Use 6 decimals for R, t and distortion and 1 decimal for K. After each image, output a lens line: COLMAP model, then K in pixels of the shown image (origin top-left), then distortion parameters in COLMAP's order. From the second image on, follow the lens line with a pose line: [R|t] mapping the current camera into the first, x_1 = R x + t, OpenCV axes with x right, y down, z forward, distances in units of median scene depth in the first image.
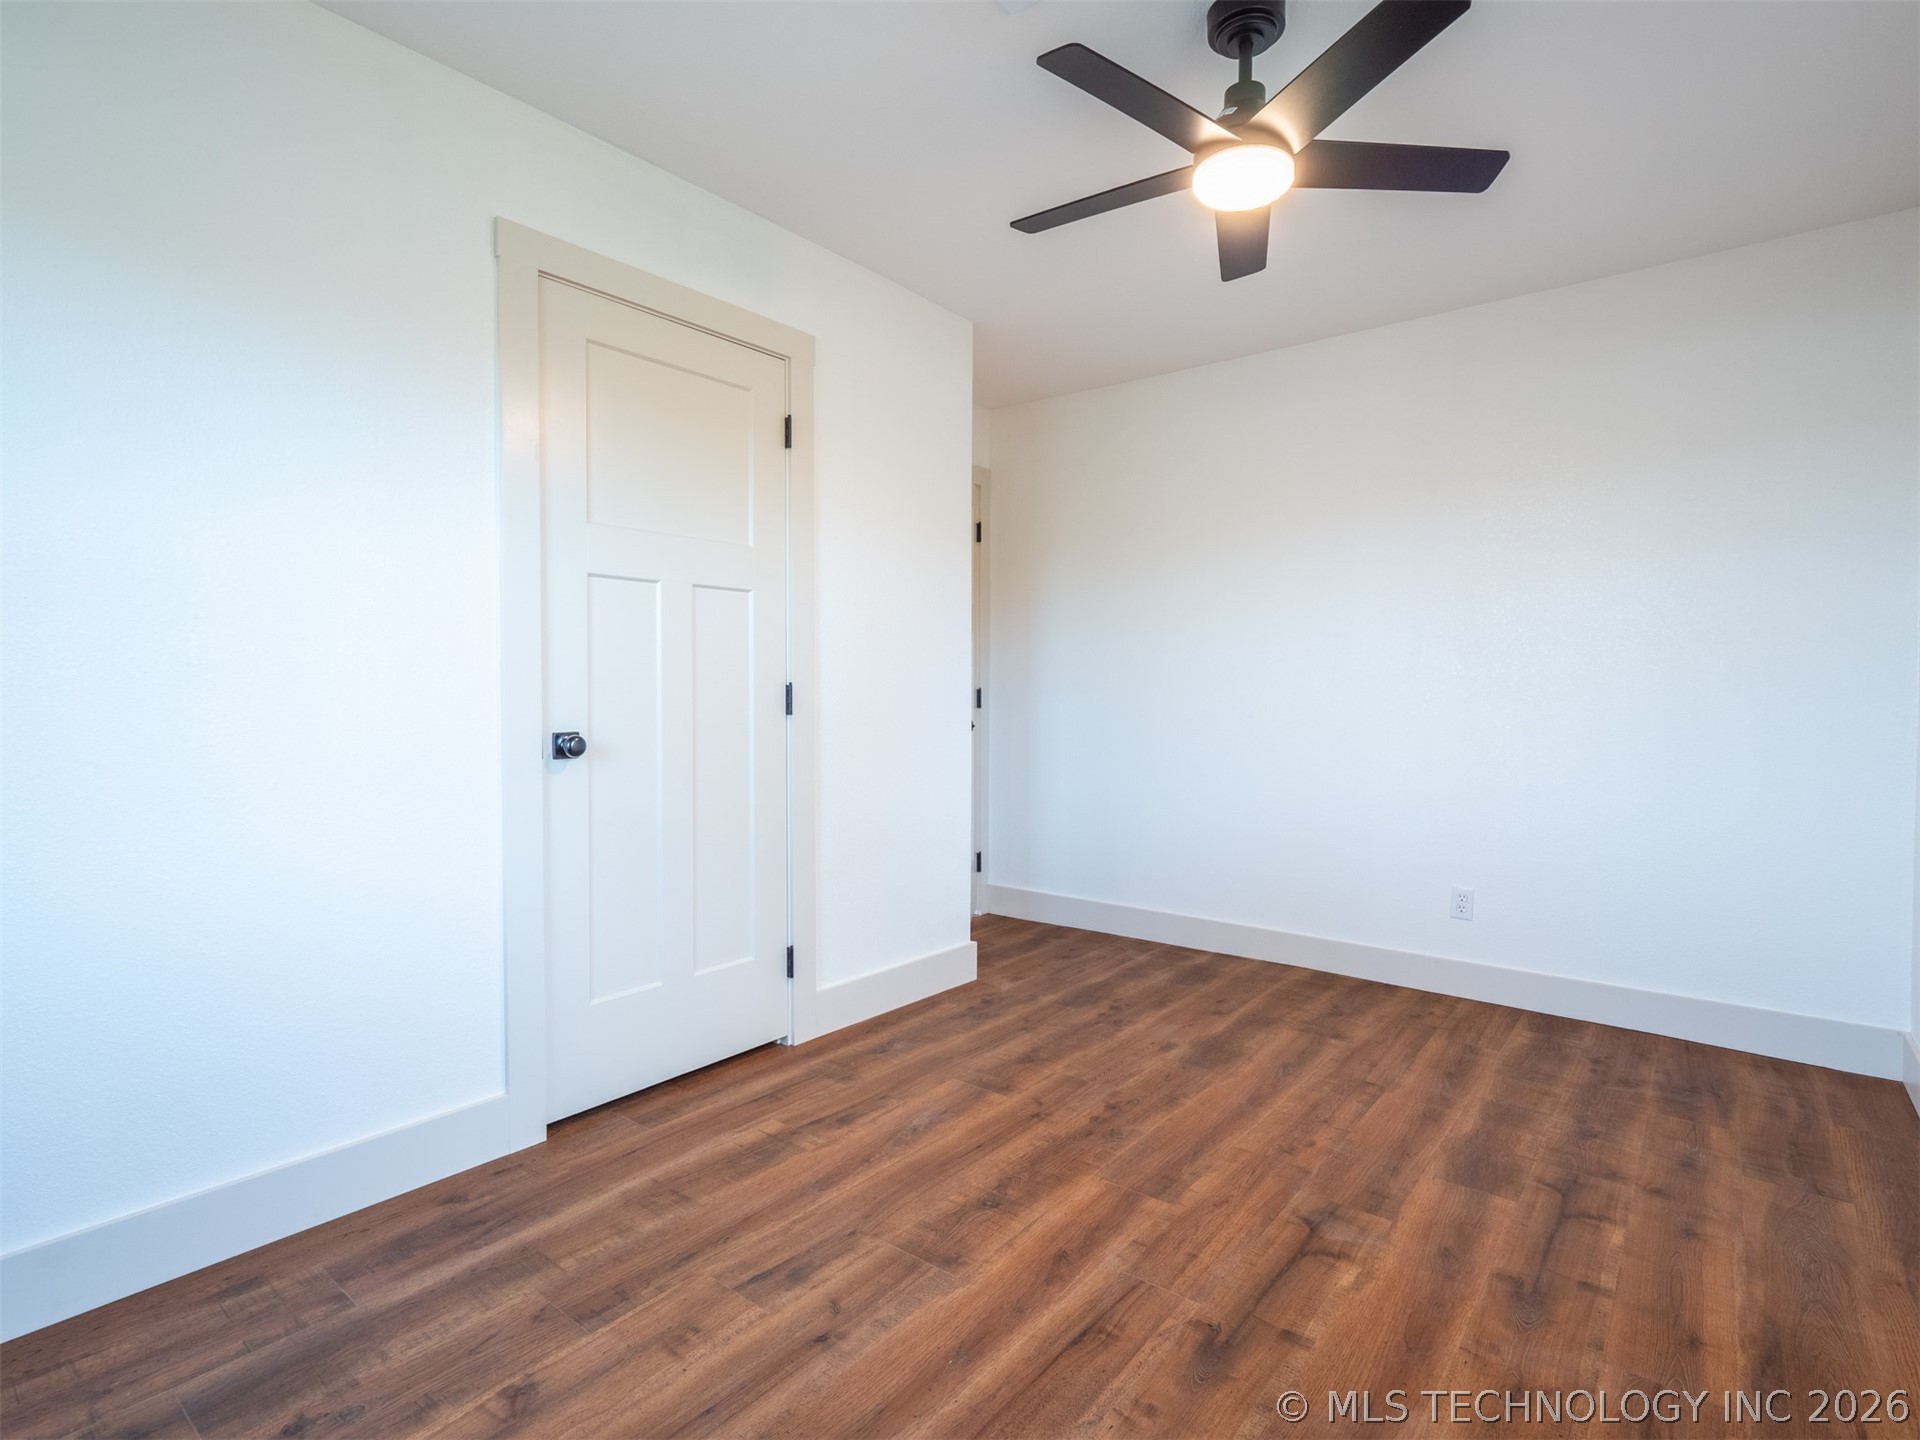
lens RADIAL K [[970.2, 0, 959.2], [0, 970.2, 707.4], [0, 0, 1]] dist [-0.004899, -0.002757]
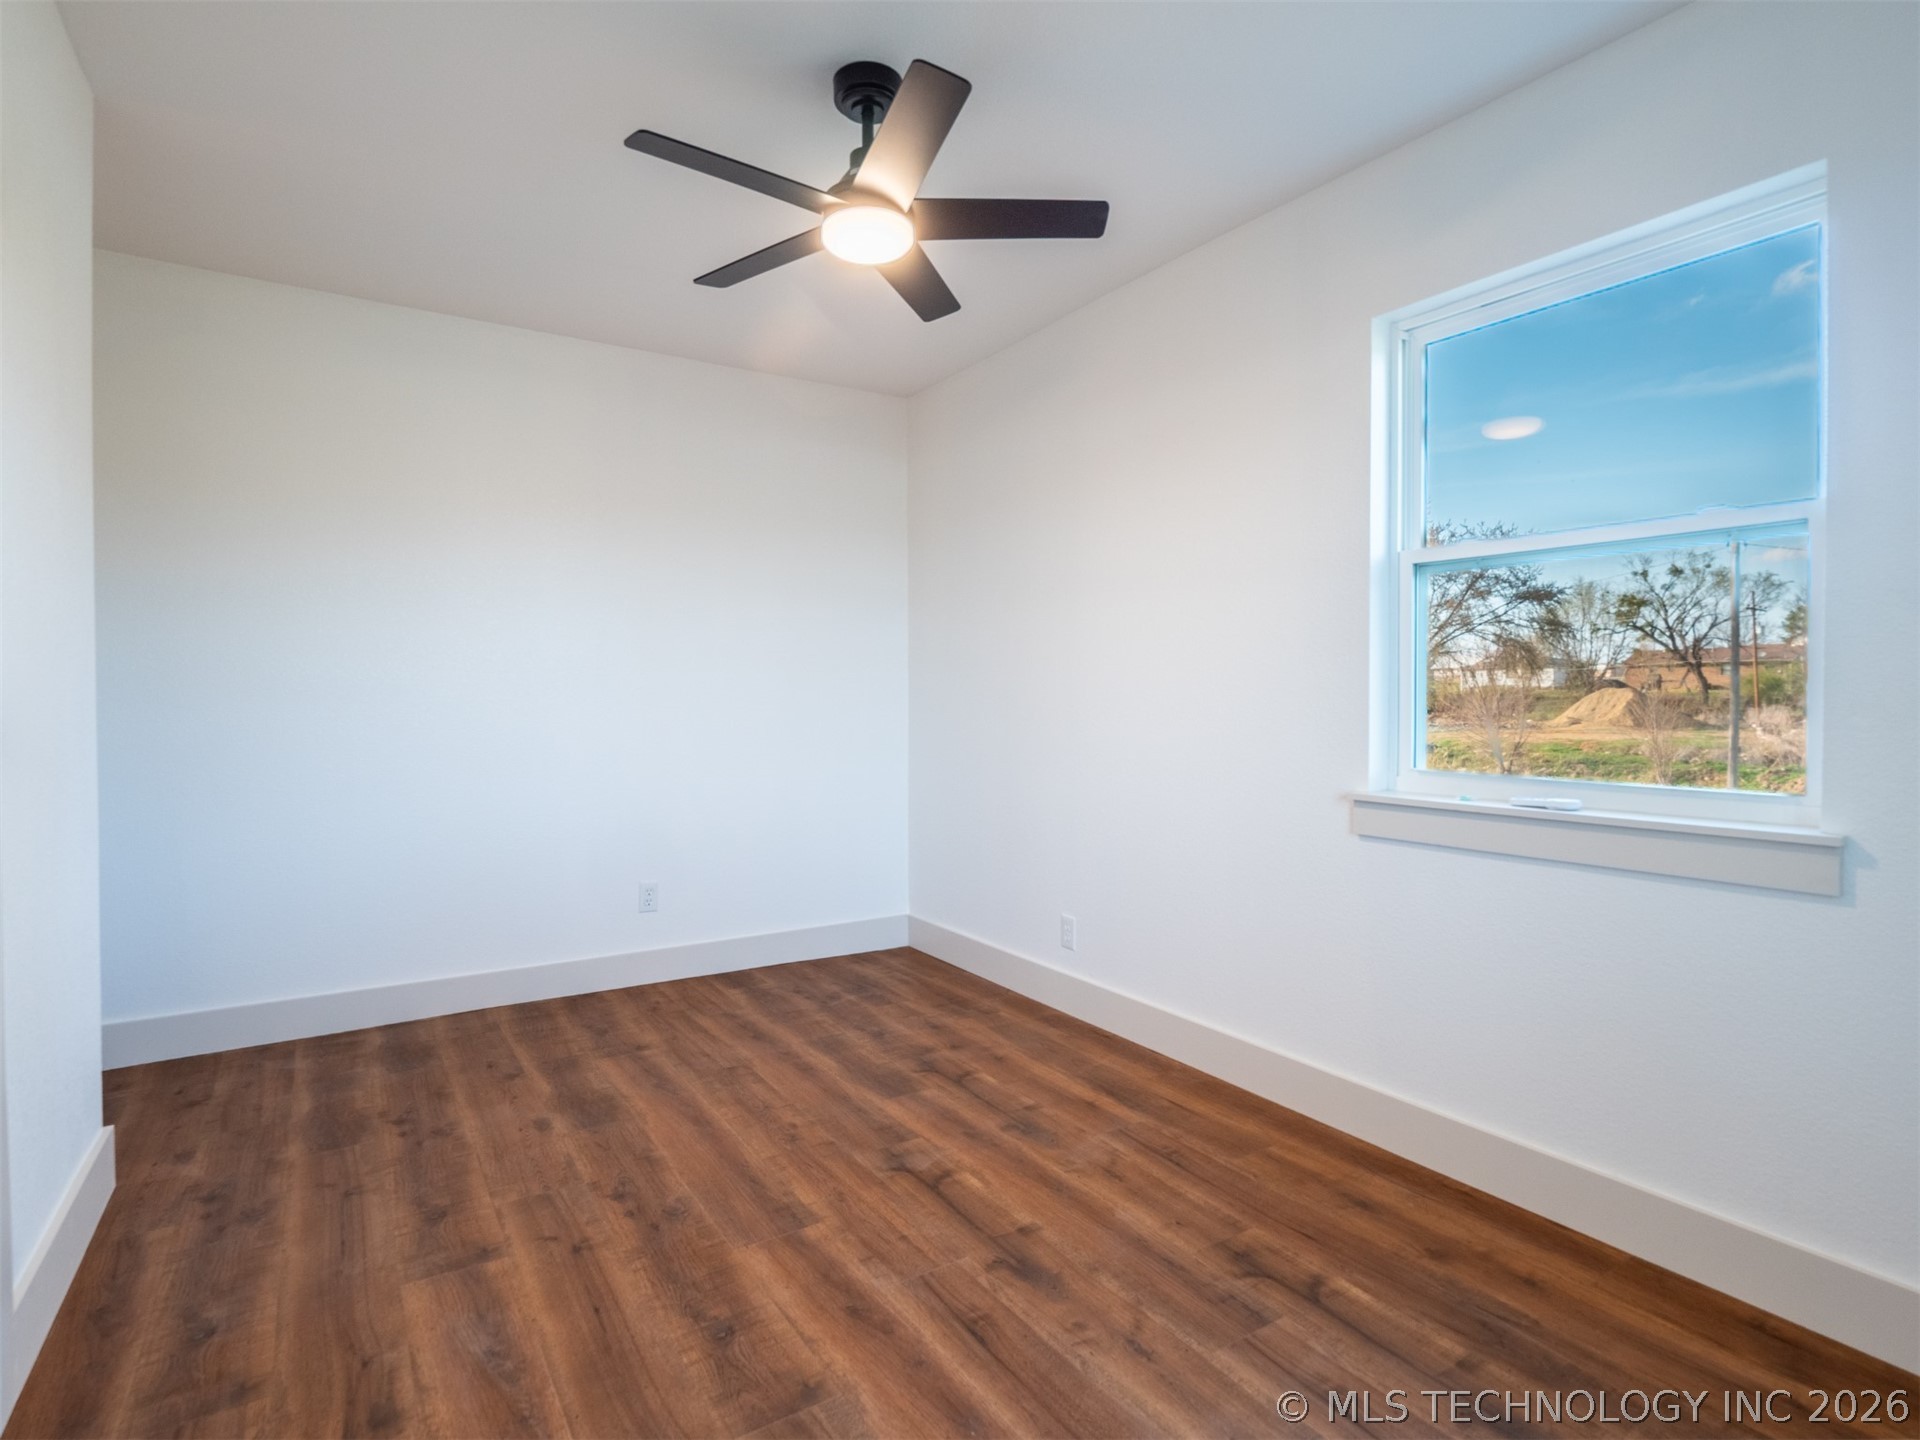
lens RADIAL K [[979.8, 0, 955.5], [0, 979.8, 685.8], [0, 0, 1]] dist [-0.004509, -0.001895]
pose [[0.317704, 0.003203, 0.948184, -0.642965], [0.021035, 0.999724, -0.010425, -0.024021], [-0.947956, 0.023257, 0.317549, 0.496391]]
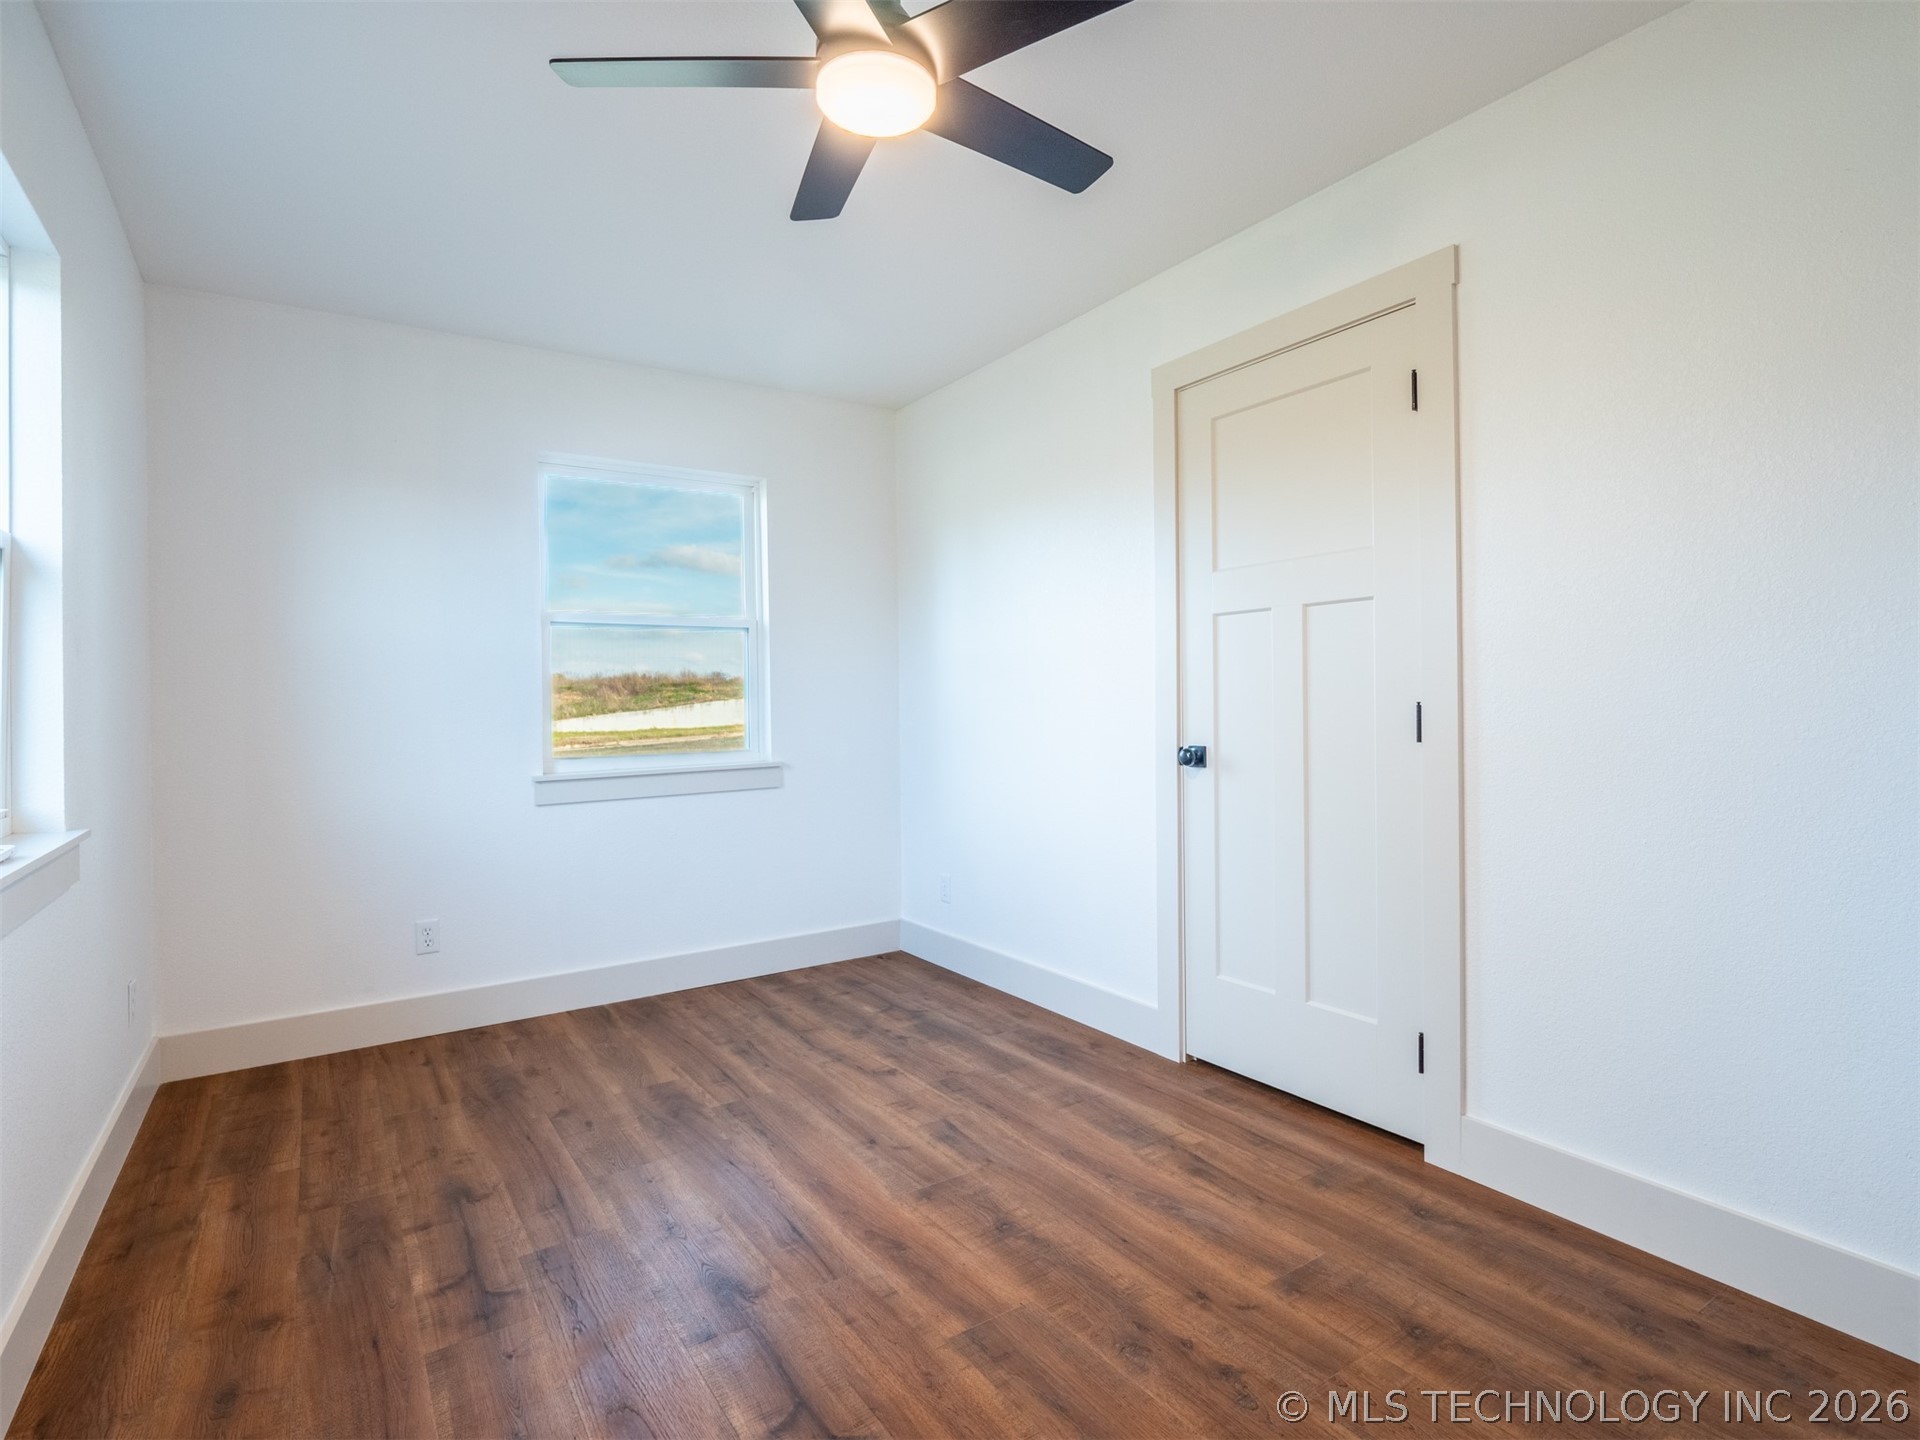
lens RADIAL K [[970.2, 0, 959.2], [0, 970.2, 707.4], [0, 0, 1]] dist [-0.004899, -0.002757]
pose [[-0.307027, 0.001041, -0.951700, 0.926272], [-0.009513, 0.999946, 0.004162, -0.027698], [0.951653, 0.010331, -0.307001, 1.164259]]
